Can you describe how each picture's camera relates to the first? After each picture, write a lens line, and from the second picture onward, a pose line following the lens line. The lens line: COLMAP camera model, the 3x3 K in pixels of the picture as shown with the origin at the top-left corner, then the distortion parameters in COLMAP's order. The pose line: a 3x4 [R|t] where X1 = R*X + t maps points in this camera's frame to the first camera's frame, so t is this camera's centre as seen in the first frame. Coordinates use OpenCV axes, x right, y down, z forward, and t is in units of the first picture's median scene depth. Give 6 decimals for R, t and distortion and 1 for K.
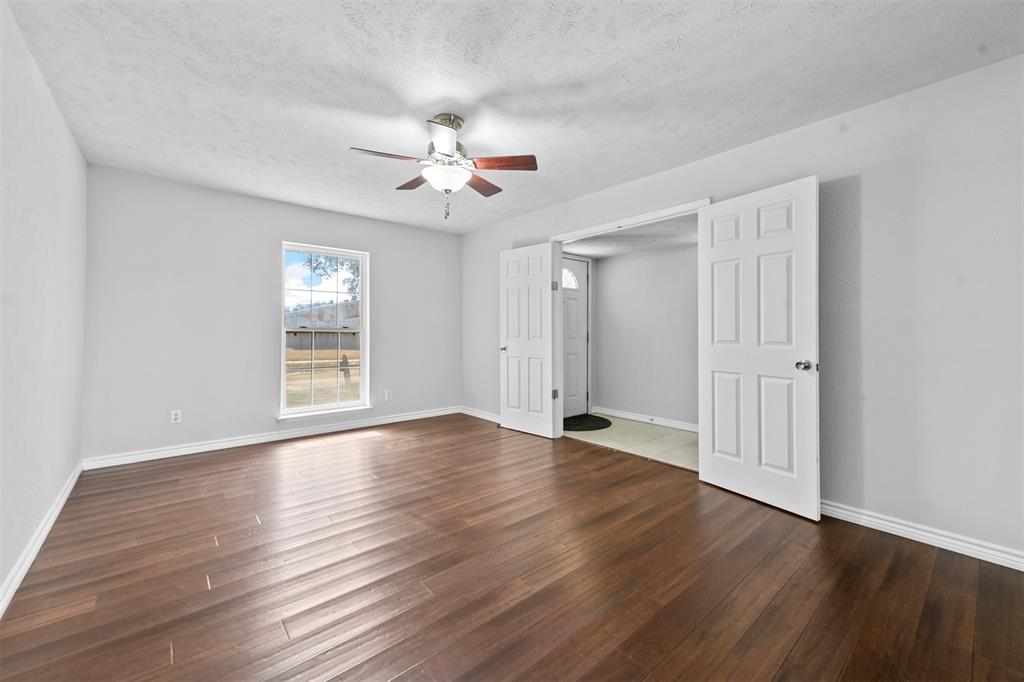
lens RADIAL K [[405.5, 0, 513.3], [0, 405.5, 333.0], [0, 0, 1]] dist [0.018334, 0.000019]
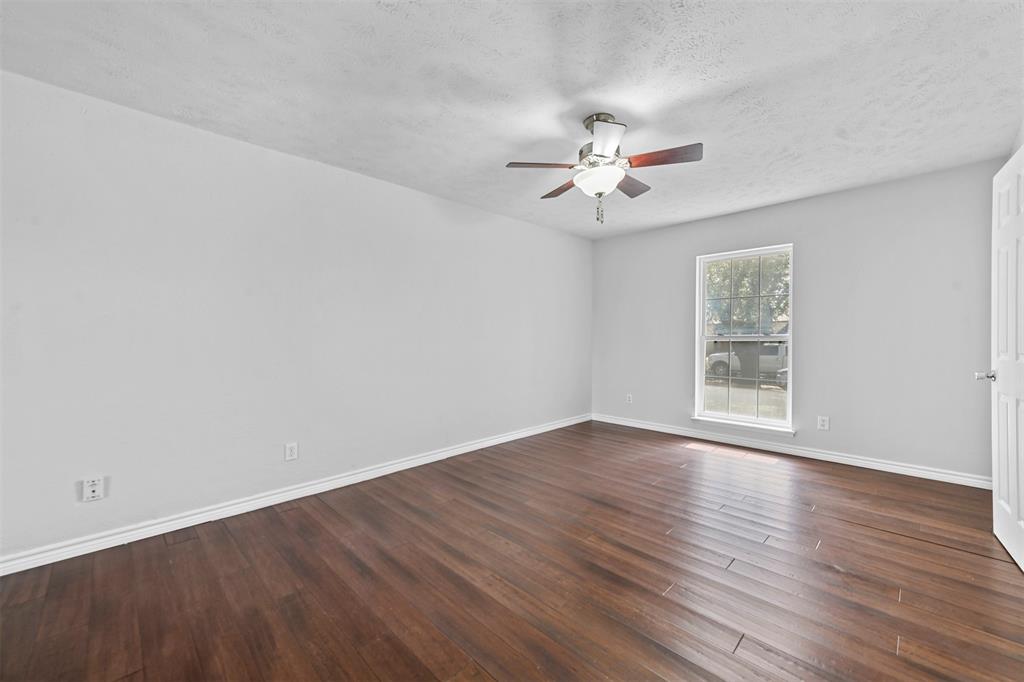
lens RADIAL K [[405.5, 0, 513.3], [0, 405.5, 333.0], [0, 0, 1]] dist [0.018334, 0.000019]
pose [[0.079904, -0.015272, -0.996686, 0.758863], [-0.009182, 0.999829, -0.016056, 0.006568], [0.996760, 0.010434, 0.079750, 0.690734]]
